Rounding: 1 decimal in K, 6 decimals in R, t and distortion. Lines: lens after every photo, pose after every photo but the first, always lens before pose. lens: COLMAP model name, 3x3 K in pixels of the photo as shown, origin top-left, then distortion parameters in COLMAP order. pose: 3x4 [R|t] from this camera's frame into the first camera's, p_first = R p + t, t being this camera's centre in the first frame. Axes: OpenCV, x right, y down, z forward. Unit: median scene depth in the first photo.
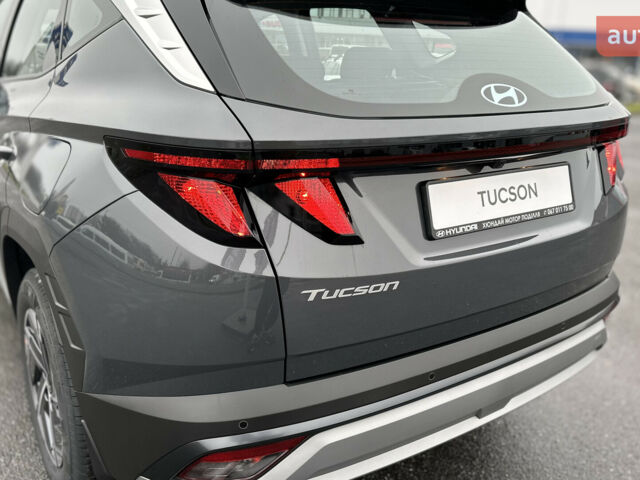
lens RADIAL K [[608.5, 0, 320.5], [0, 608.5, 245.2], [0, 0, 1]] dist [0.174041, -0.377955]
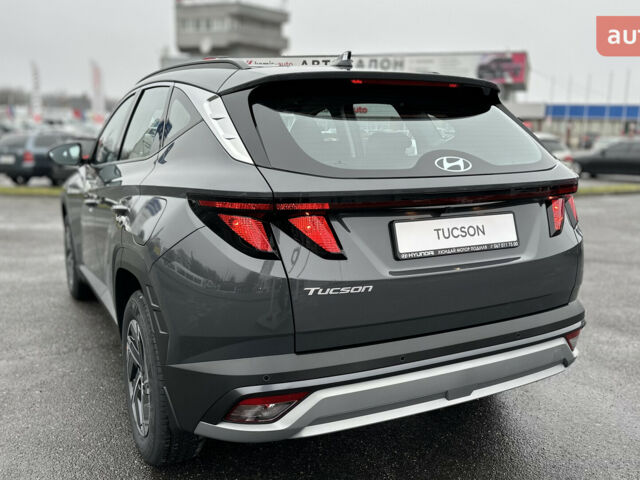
lens RADIAL K [[608.5, 0, 320.5], [0, 608.5, 245.2], [0, 0, 1]] dist [0.174041, -0.377955]
pose [[0.991083, 0.000239, -0.133247, 0.182399], [-0.016941, 0.992110, -0.124224, 0.133746], [0.132166, 0.125373, 0.983267, -0.444122]]
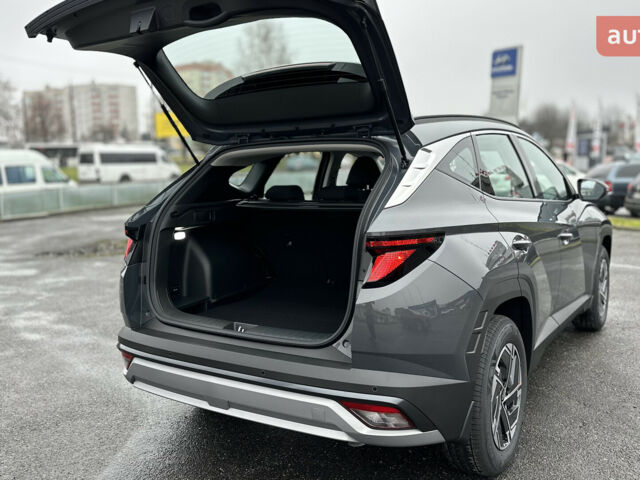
lens RADIAL K [[588.3, 0, 321.2], [0, 588.3, 240.7], [0, 0, 1]] dist [0.170143, -0.316178]
pose [[0.358885, 0.076467, -0.930244, 2.008800], [-0.246191, 0.969100, -0.015319, -0.207576], [0.900329, 0.234515, 0.366621, 0.667881]]
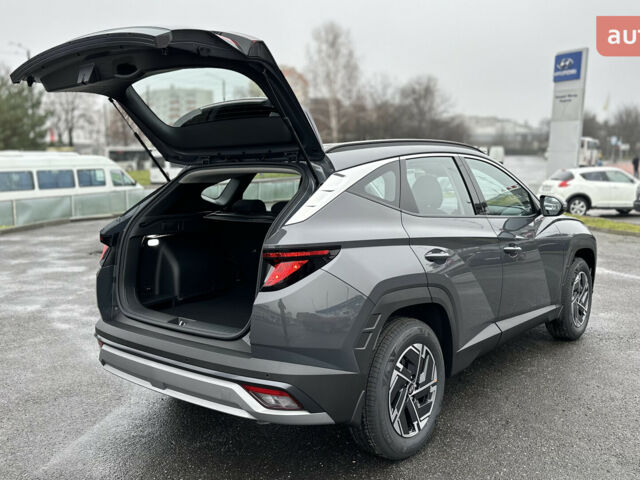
lens RADIAL K [[588.3, 0, 321.2], [0, 588.3, 240.7], [0, 0, 1]] dist [0.170143, -0.316178]
pose [[0.248299, 0.078244, -0.965518, 2.444313], [-0.266921, 0.963672, 0.009451, -0.356979], [0.931182, 0.255371, 0.260164, 1.005100]]
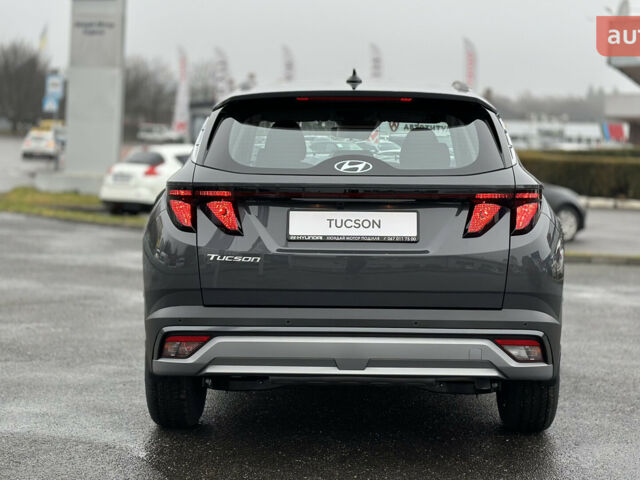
lens RADIAL K [[1170.6, 0, 322.2], [0, 1170.6, 242.7], [0, 0, 1]] dist [0.140301, 0.012738]
pose [[0.796311, 0.025700, -0.604341, 2.242066], [-0.171515, 0.967685, -0.184845, 0.590407], [0.580062, 0.250847, 0.774987, -1.550397]]
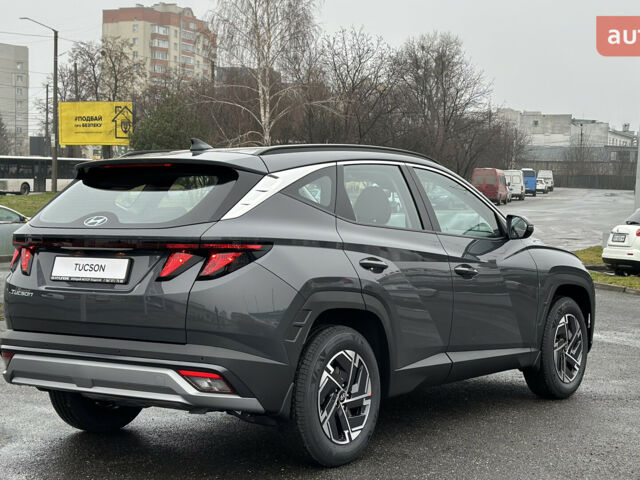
lens RADIAL K [[1170.6, 0, 322.2], [0, 1170.6, 242.7], [0, 0, 1]] dist [0.140301, 0.012738]
pose [[0.317869, -0.002364, -0.948132, 4.429003], [-0.280032, 0.955152, -0.096264, -0.002238], [0.905838, 0.296106, 0.302951, 0.514414]]
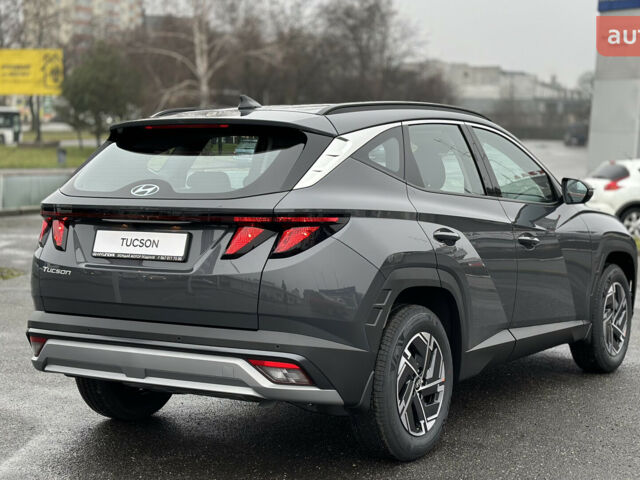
lens RADIAL K [[1170.6, 0, 322.2], [0, 1170.6, 242.7], [0, 0, 1]] dist [0.140301, 0.012738]
pose [[0.375260, 0.035226, -0.926250, 3.847808], [-0.270908, 0.959814, -0.073253, 0.024595], [0.886447, 0.278418, 0.369723, 0.212666]]
